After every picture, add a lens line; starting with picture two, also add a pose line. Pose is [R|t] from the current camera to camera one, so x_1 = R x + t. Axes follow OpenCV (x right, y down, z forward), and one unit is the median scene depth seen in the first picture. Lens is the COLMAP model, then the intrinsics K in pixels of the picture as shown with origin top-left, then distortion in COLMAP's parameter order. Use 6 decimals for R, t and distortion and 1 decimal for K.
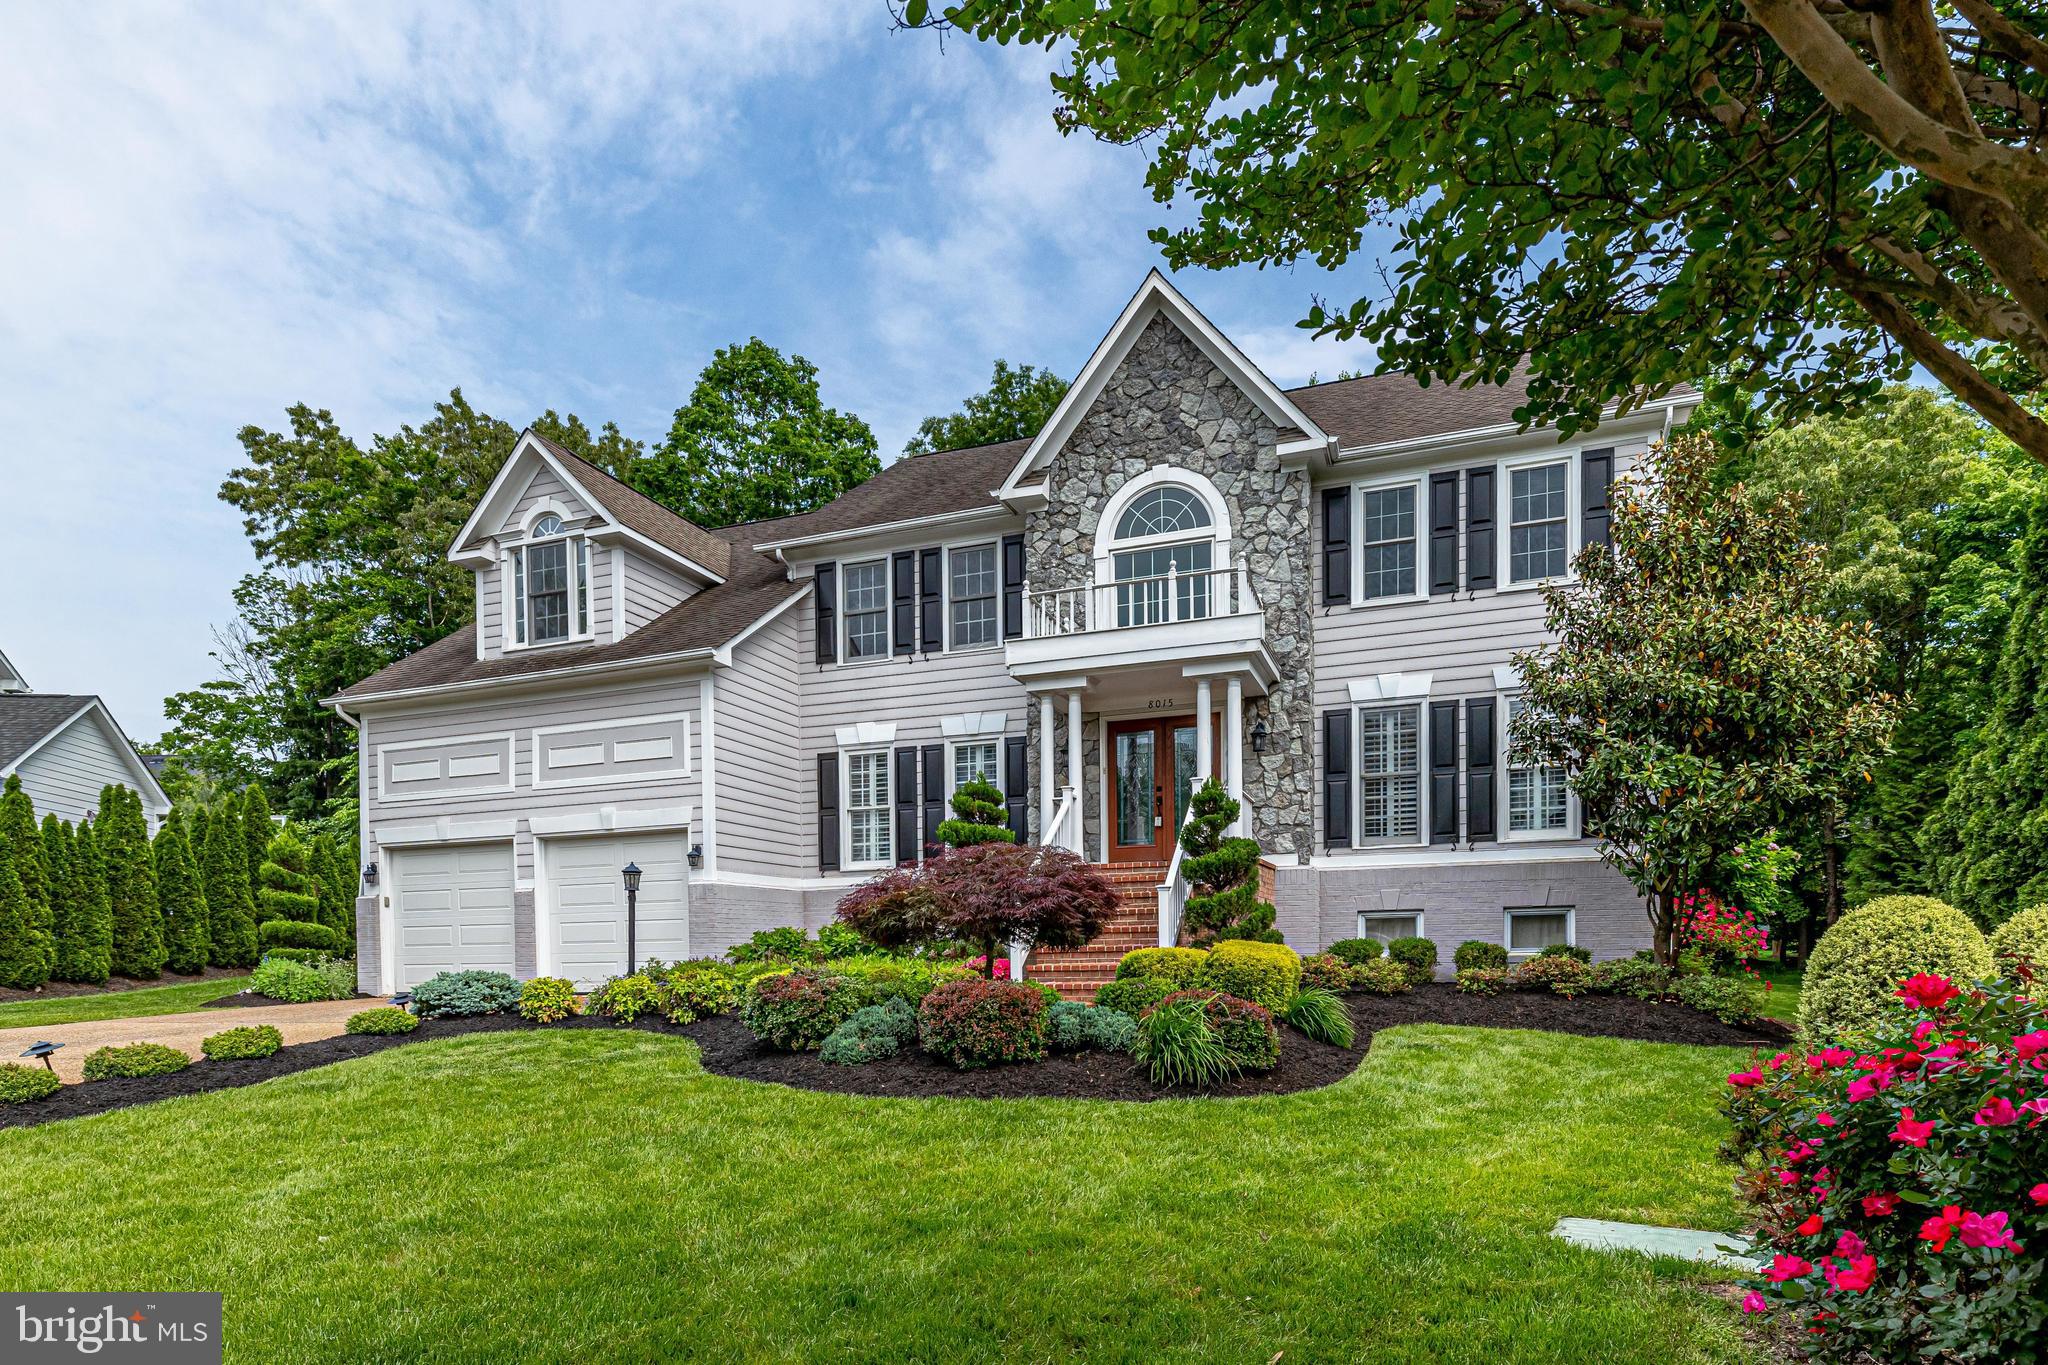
lens RADIAL K [[1049.6, 0, 1022.6], [0, 1049.6, 951.5], [0, 0, 1]] dist [-0.000882, -0.000800]
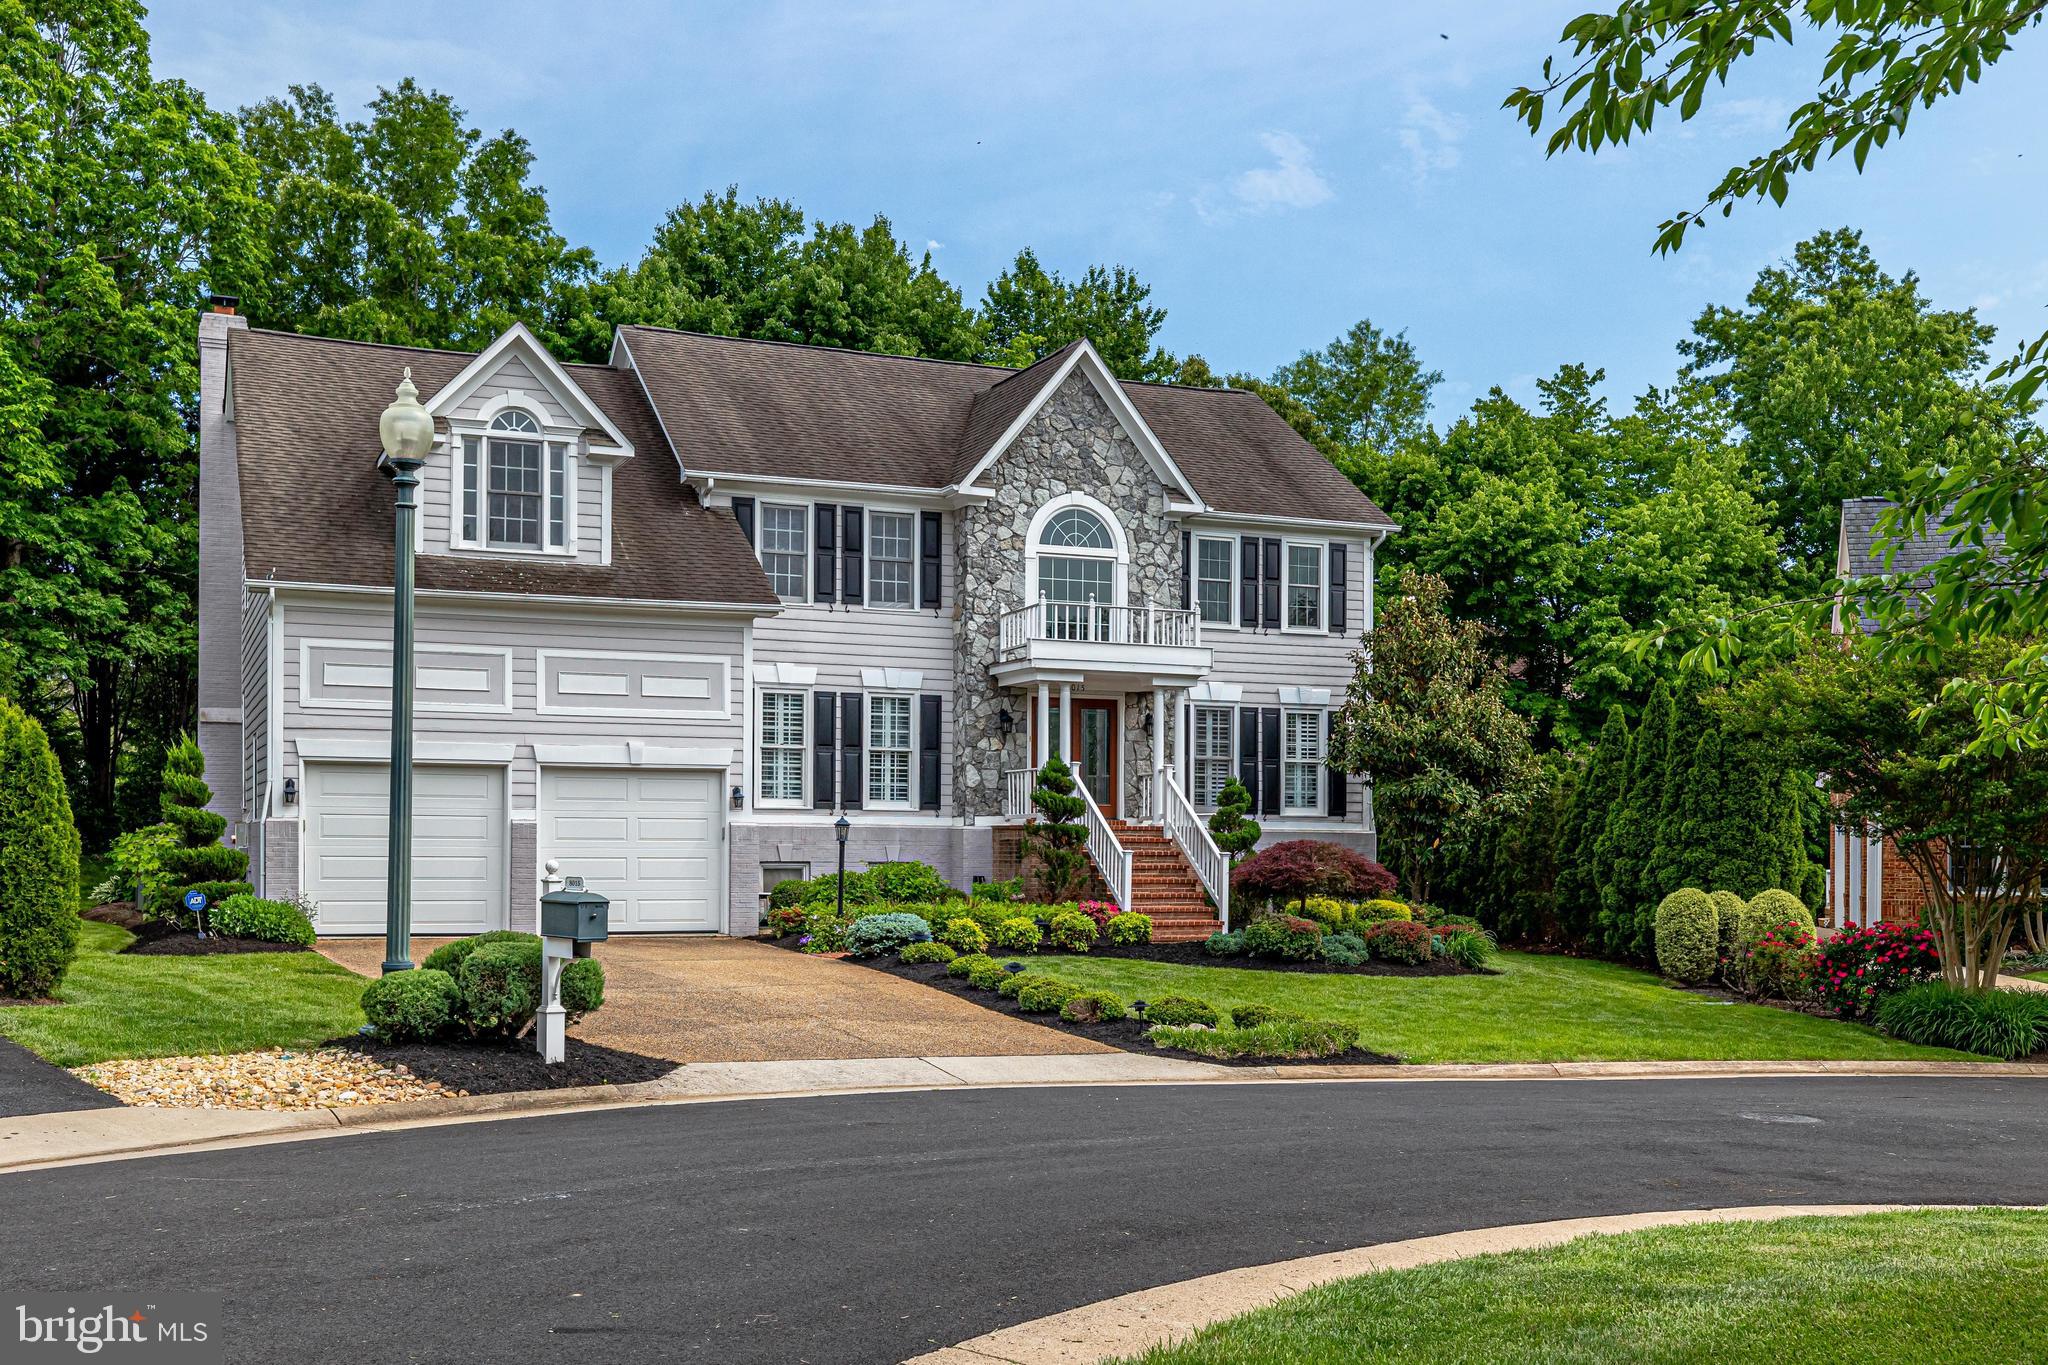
lens RADIAL K [[1862.7, 0, 821.8], [0, 1862.7, 791.5], [0, 0, 1]] dist [0.006563, -0.018855]
pose [[0.786039, 0.038638, 0.616968, -1.364636], [-0.017947, 0.999050, -0.039701, -0.025792], [-0.617916, 0.020134, 0.785986, -0.483381]]
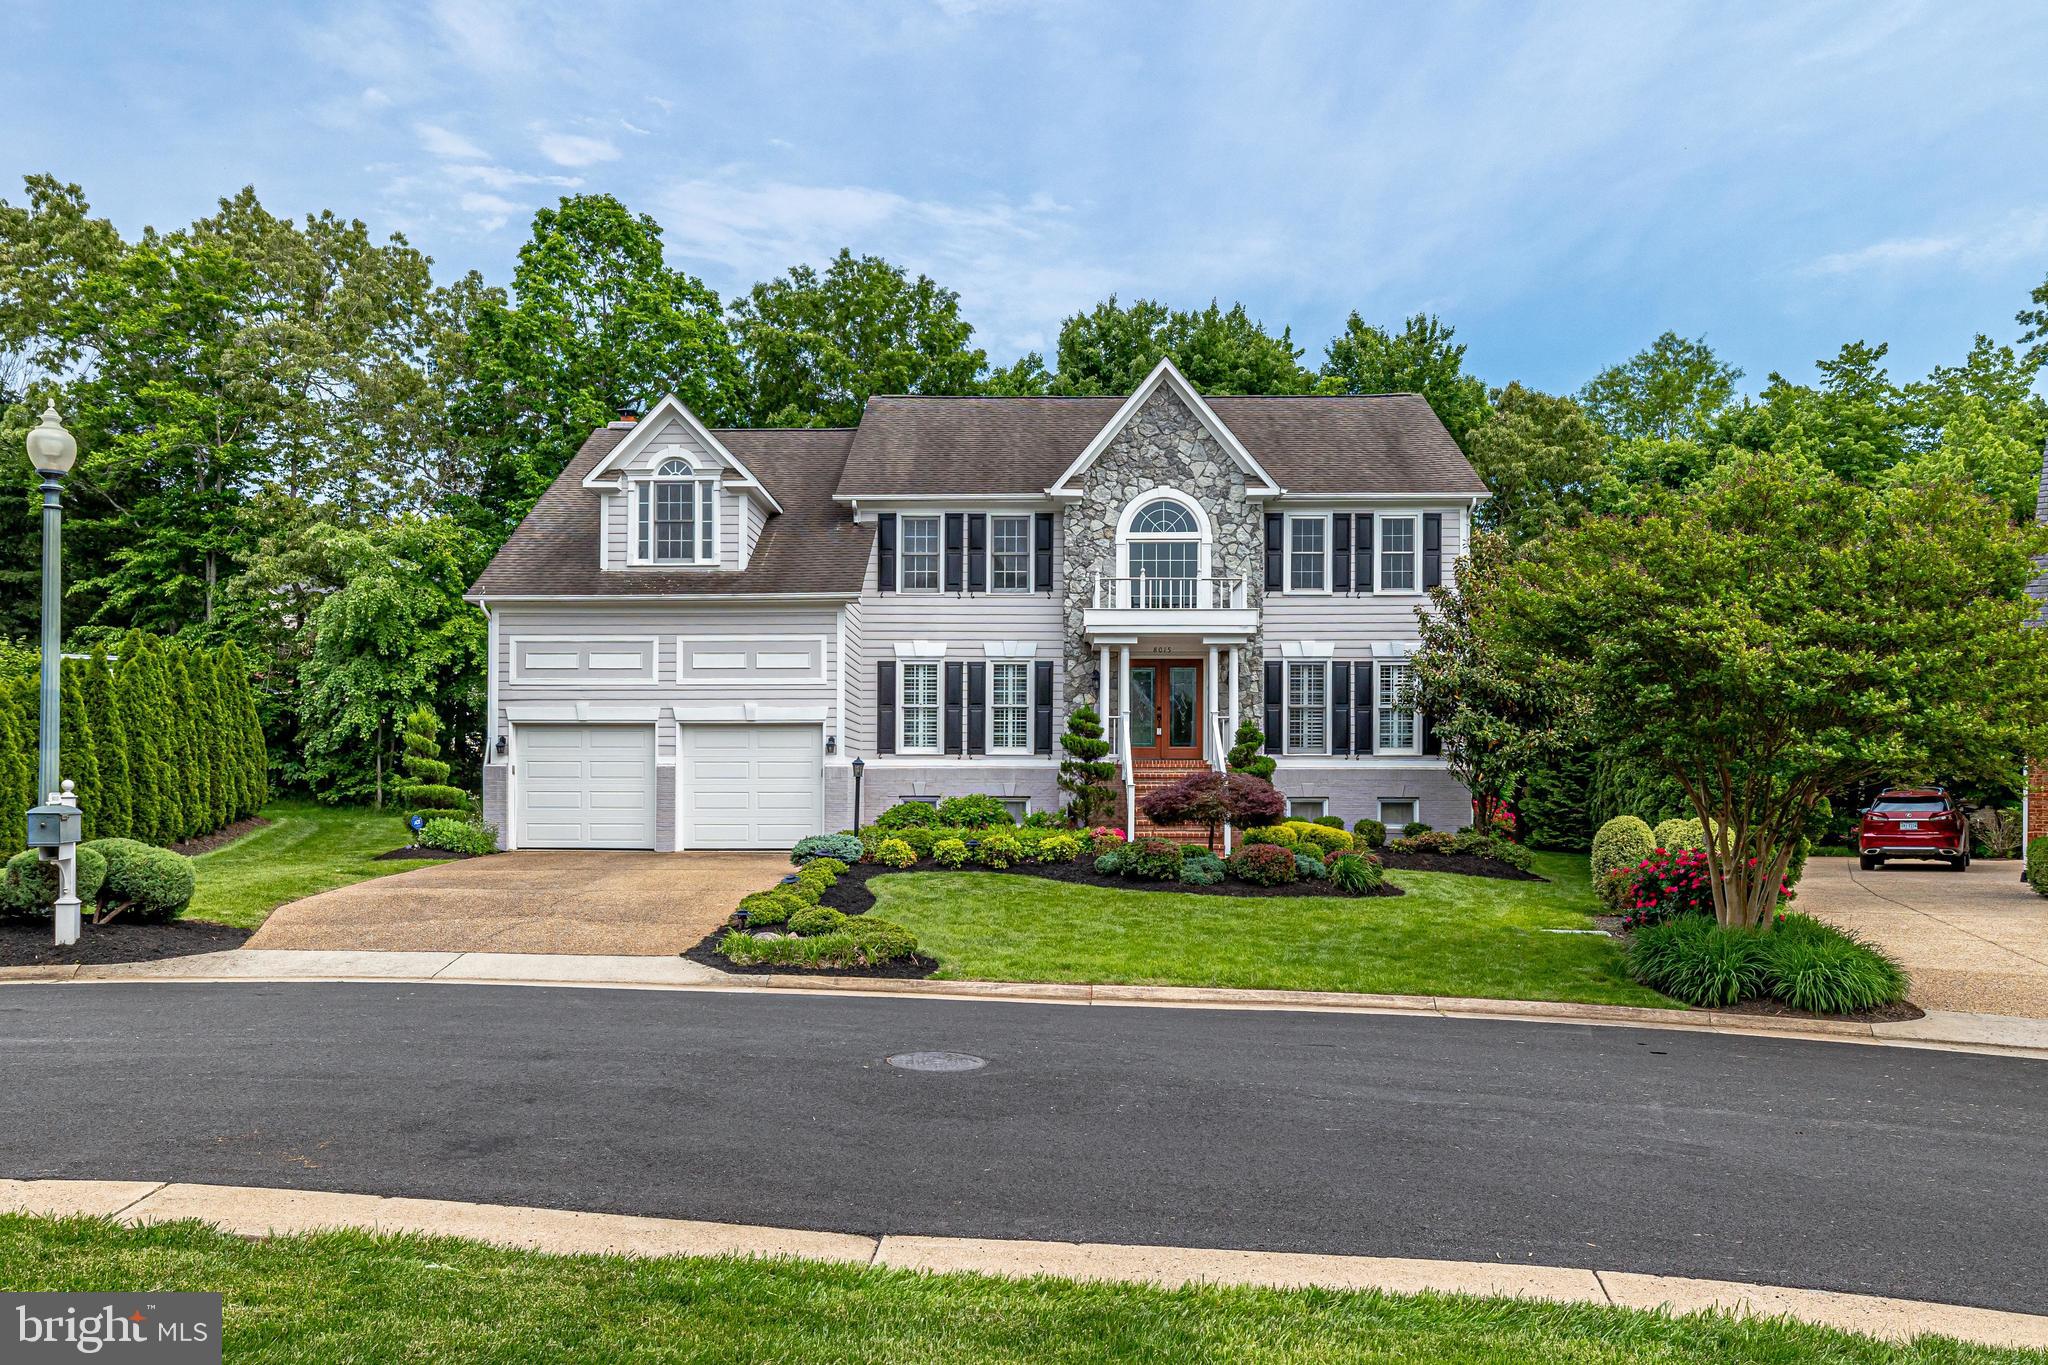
lens RADIAL K [[1276.7, 0, 963.7], [0, 1276.7, 757.4], [0, 0, 1]] dist [0.000826, -0.000826]
pose [[0.957933, 0.025910, 0.285821, -0.605788], [-0.016620, 0.999253, -0.034881, -0.022046], [-0.286511, 0.028664, 0.957648, -0.577498]]
